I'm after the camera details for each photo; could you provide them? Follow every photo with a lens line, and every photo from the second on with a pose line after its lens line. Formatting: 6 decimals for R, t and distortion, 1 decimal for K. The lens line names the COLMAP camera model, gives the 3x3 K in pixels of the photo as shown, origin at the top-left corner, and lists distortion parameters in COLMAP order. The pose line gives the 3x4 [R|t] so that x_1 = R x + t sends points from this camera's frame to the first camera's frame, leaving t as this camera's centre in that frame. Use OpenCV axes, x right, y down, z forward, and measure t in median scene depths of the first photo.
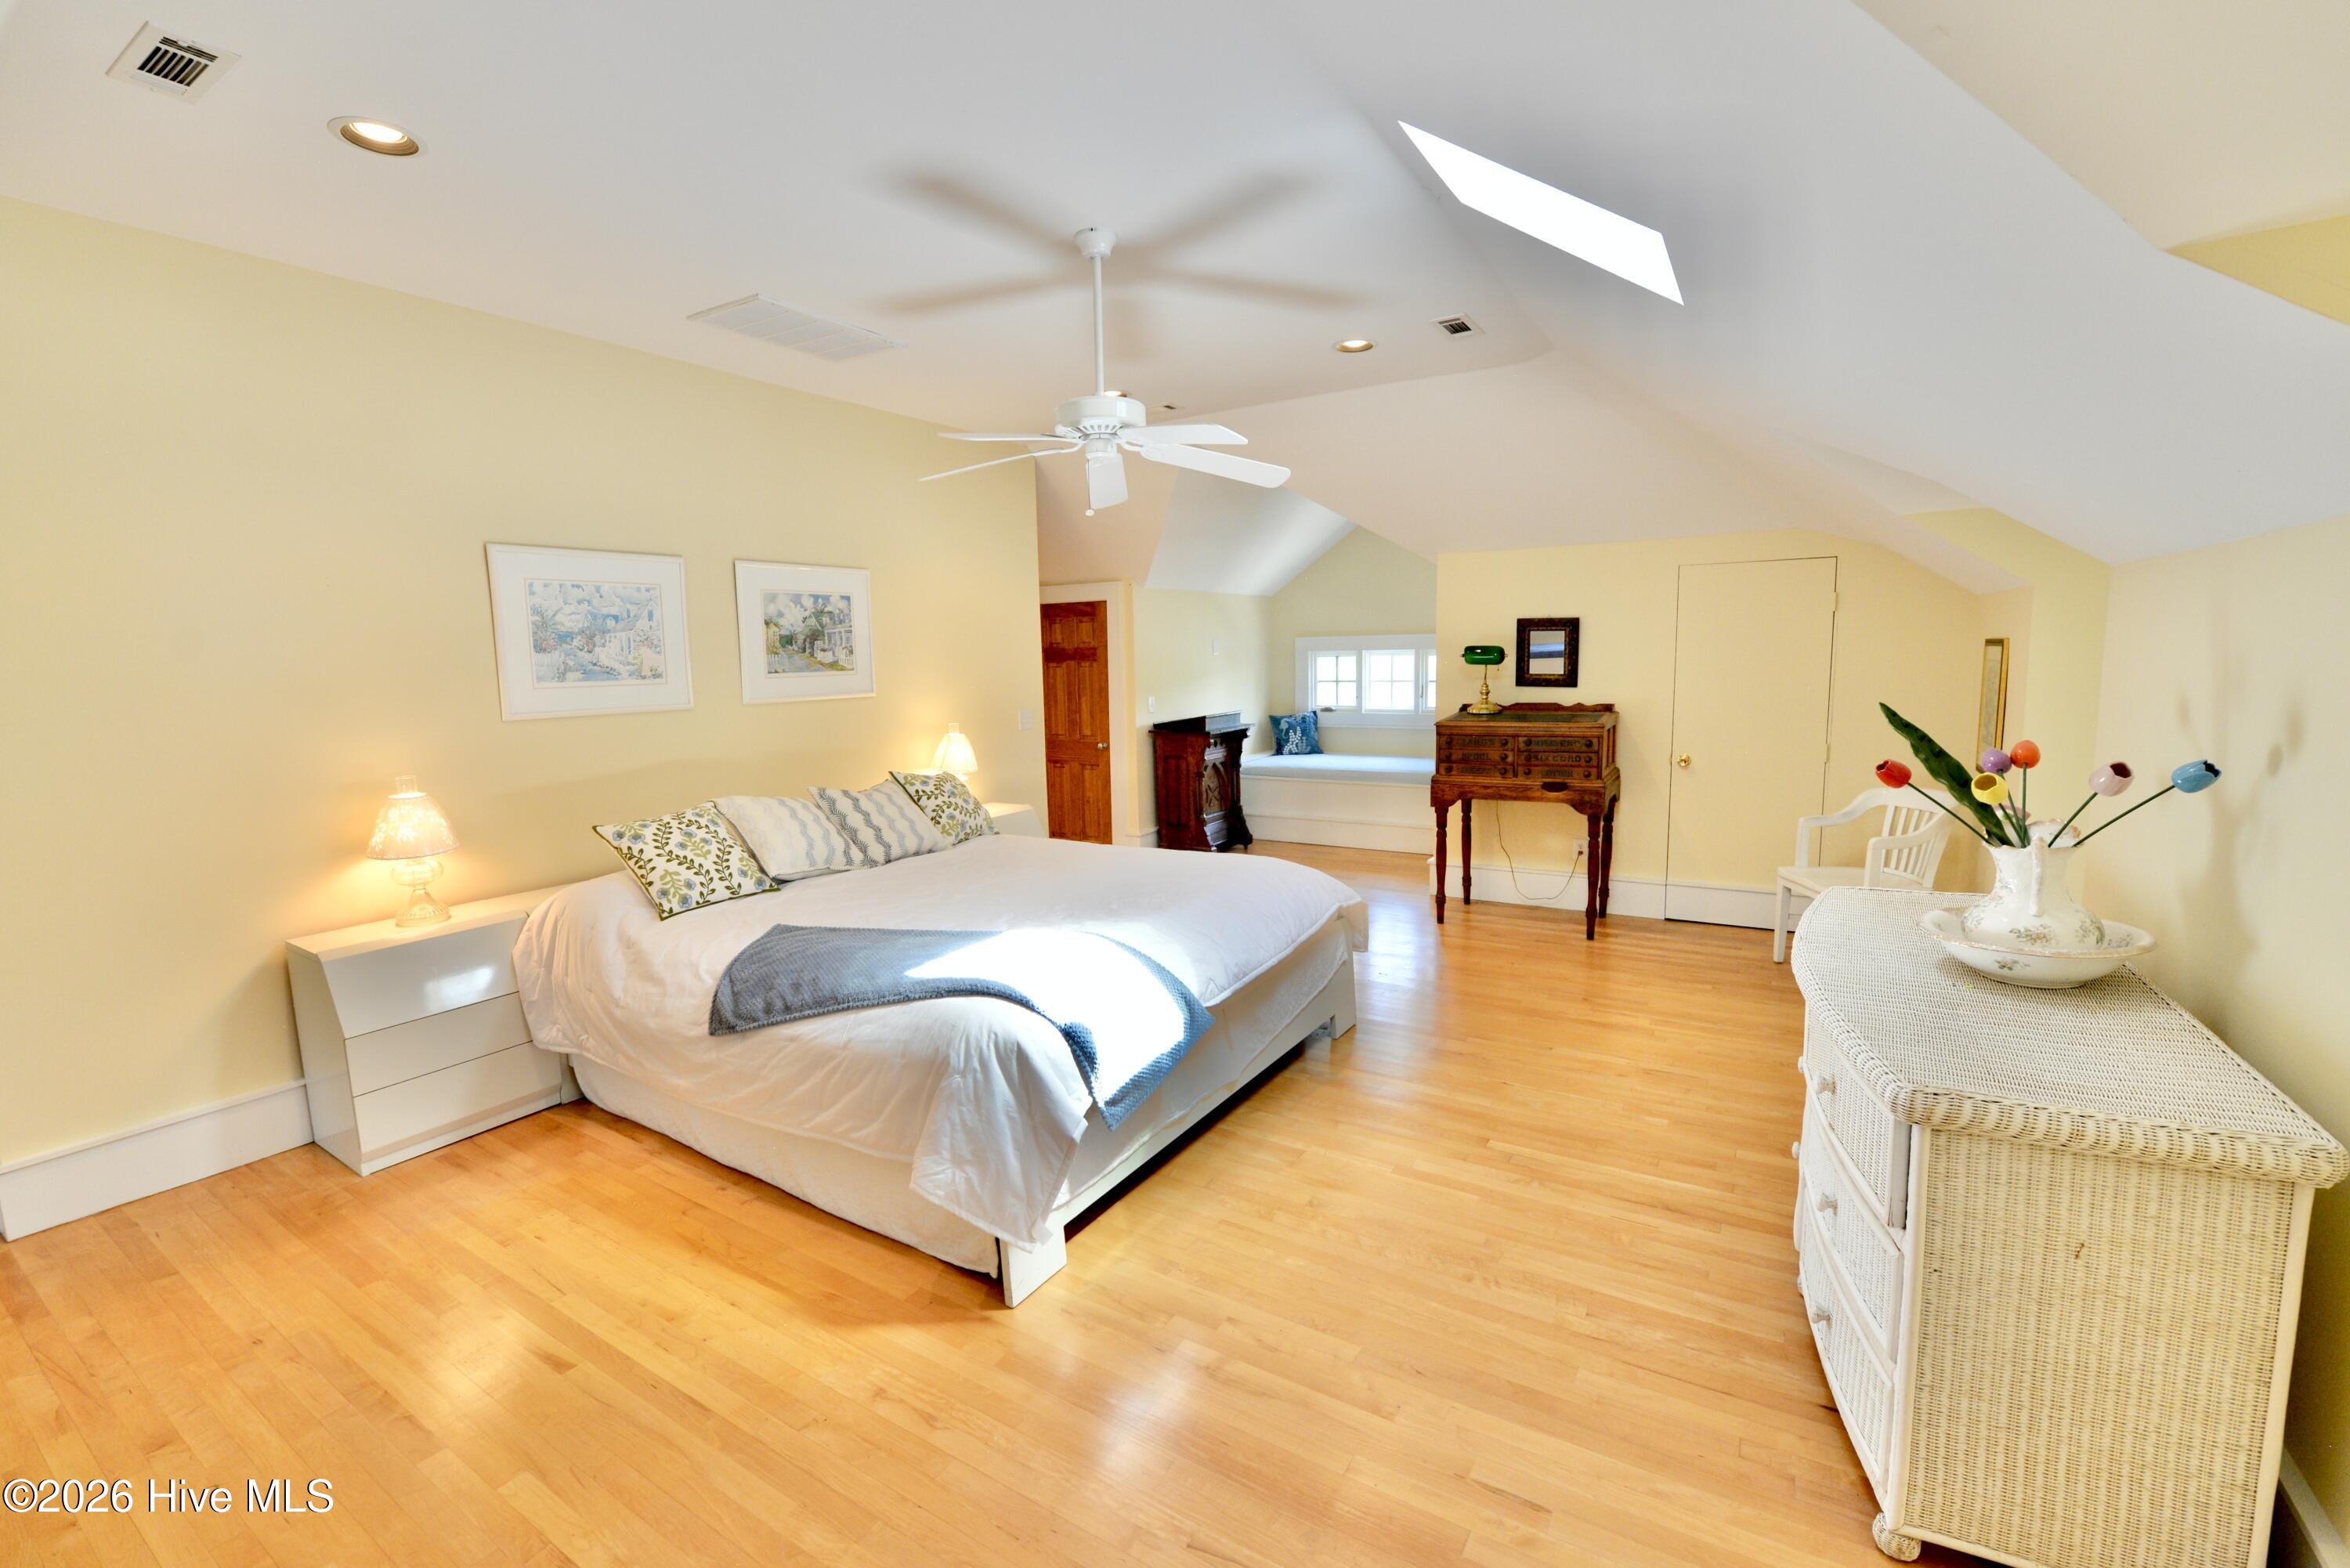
lens RADIAL K [[954.6, 0, 1178.3], [0, 954.6, 781.6], [0, 0, 1]] dist [-0.003953, -0.000814]
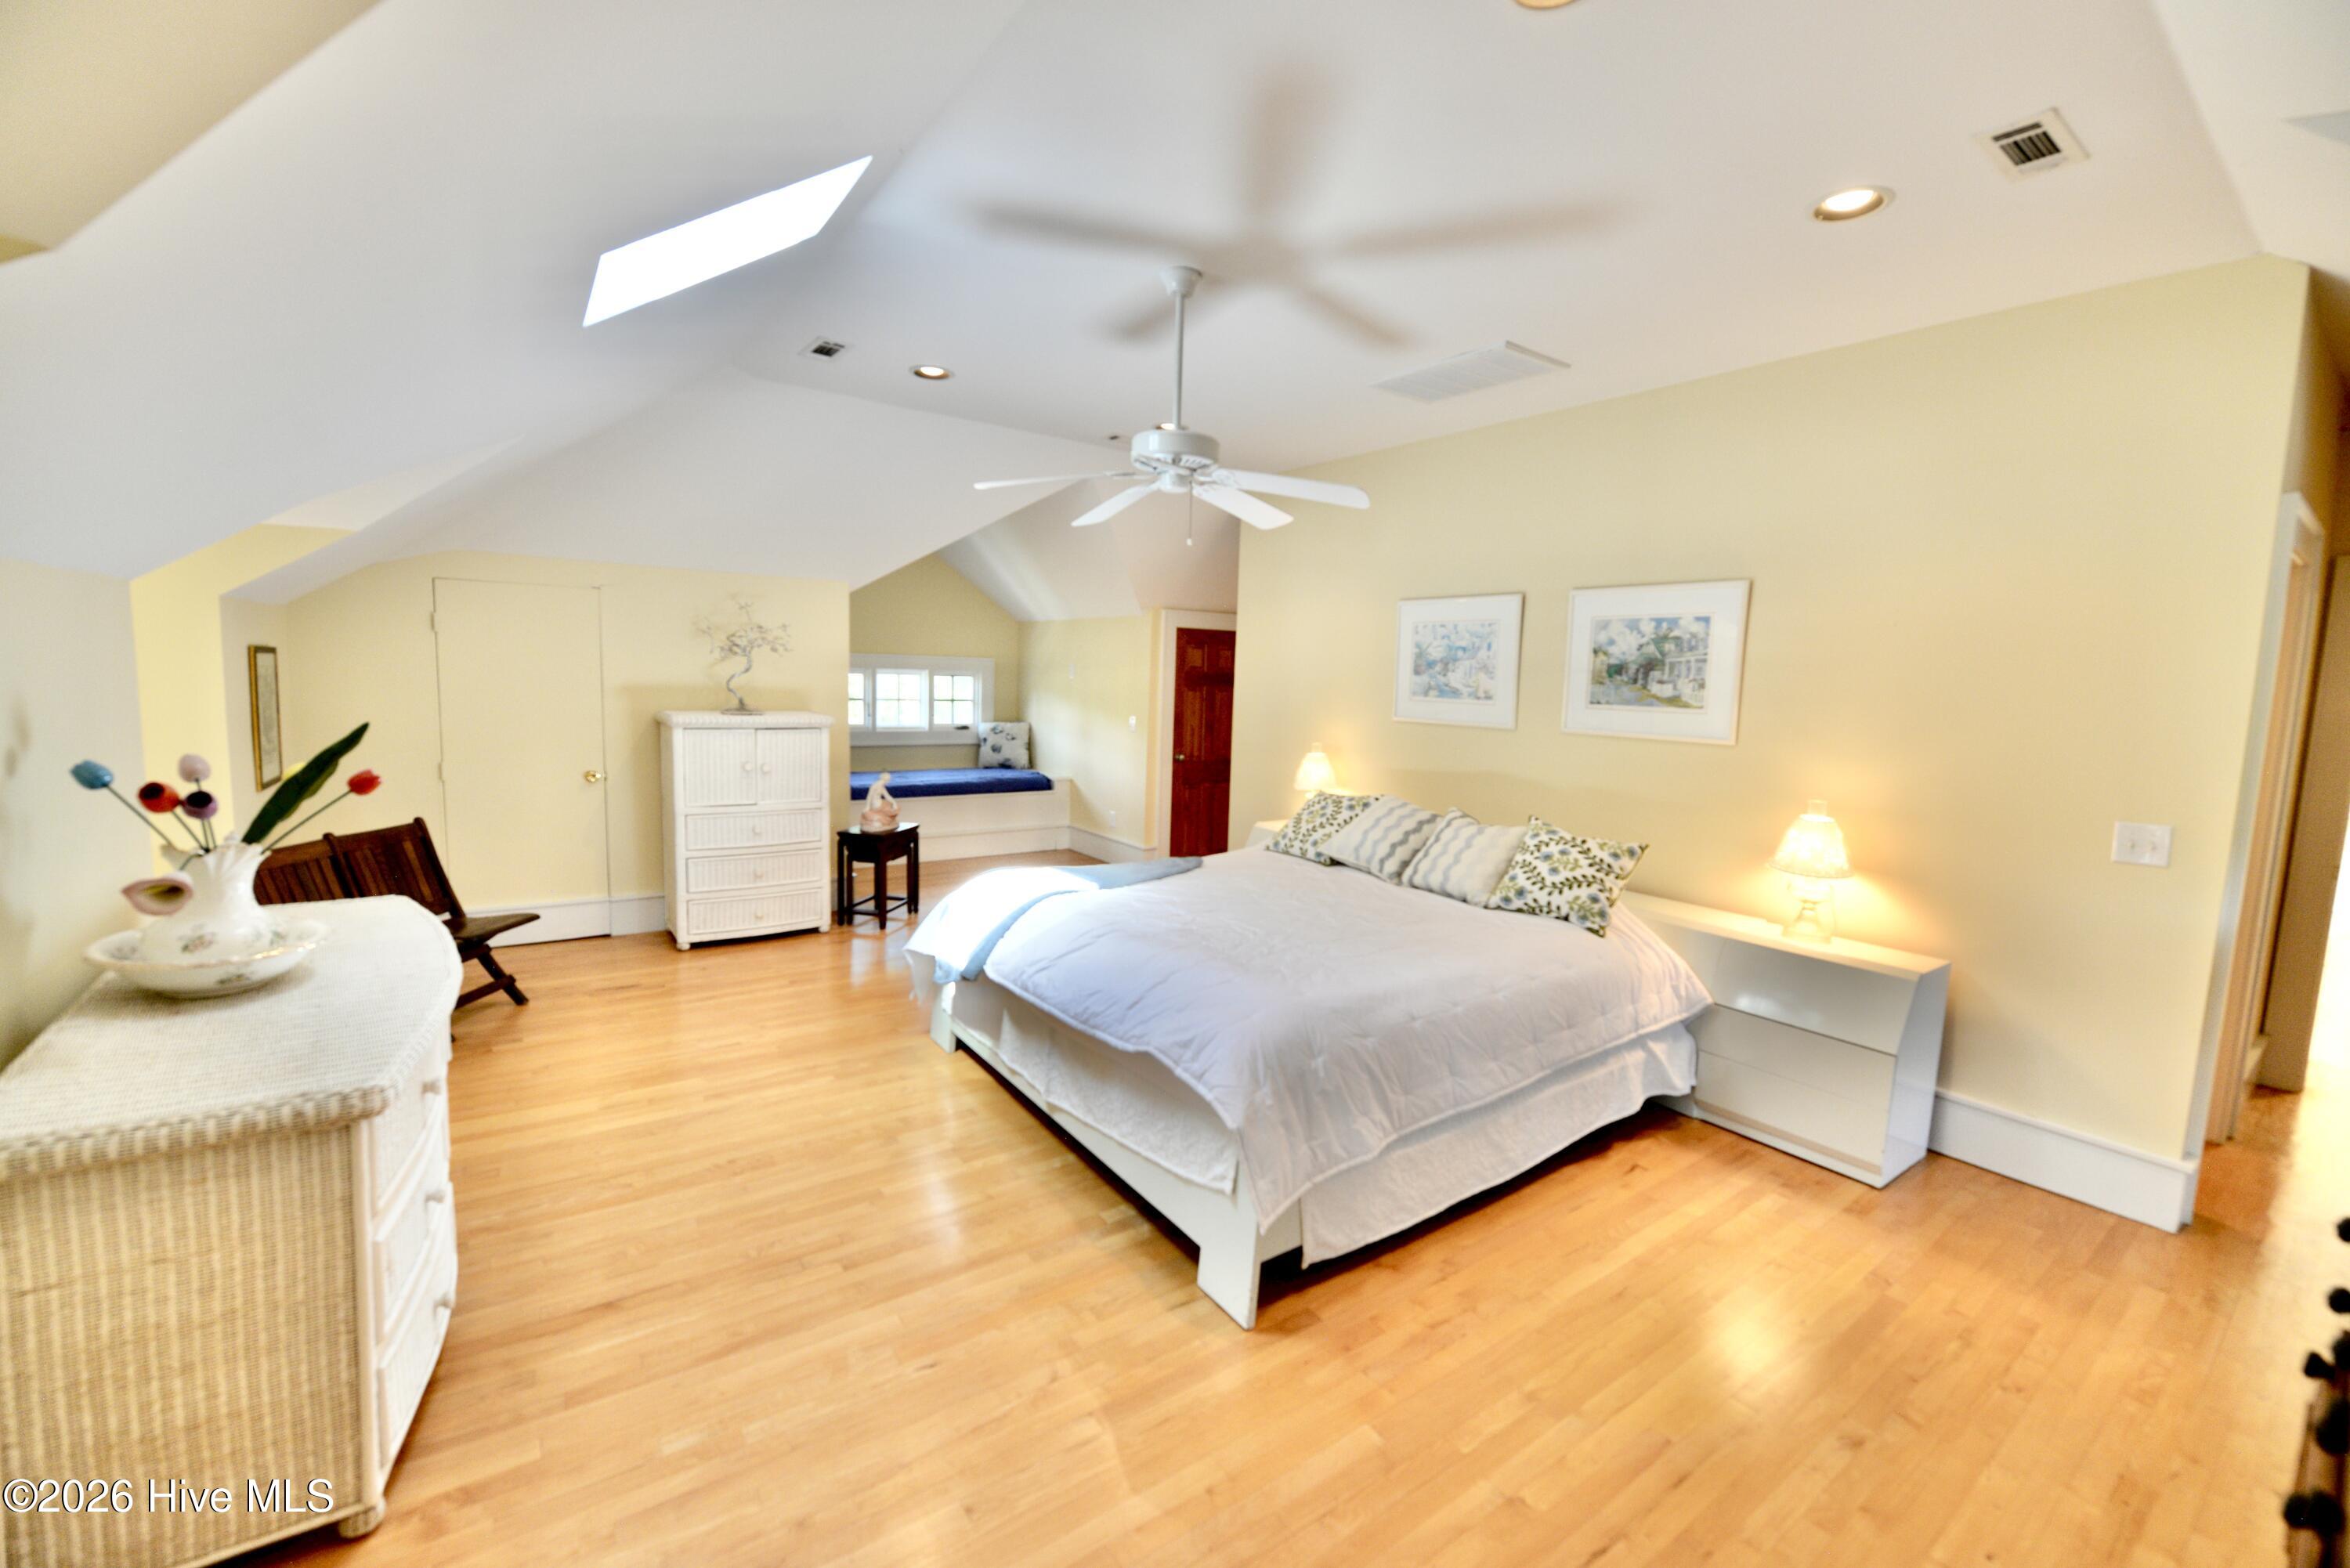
lens RADIAL K [[954.6, 0, 1176.8], [0, 954.6, 788.7], [0, 0, 1]] dist [-0.003953, -0.000814]
pose [[-0.388477, 0.117005, -0.914000, 0.693911], [-0.149915, 0.970665, 0.187977, -0.167672], [0.909182, 0.210047, -0.359540, 1.111272]]
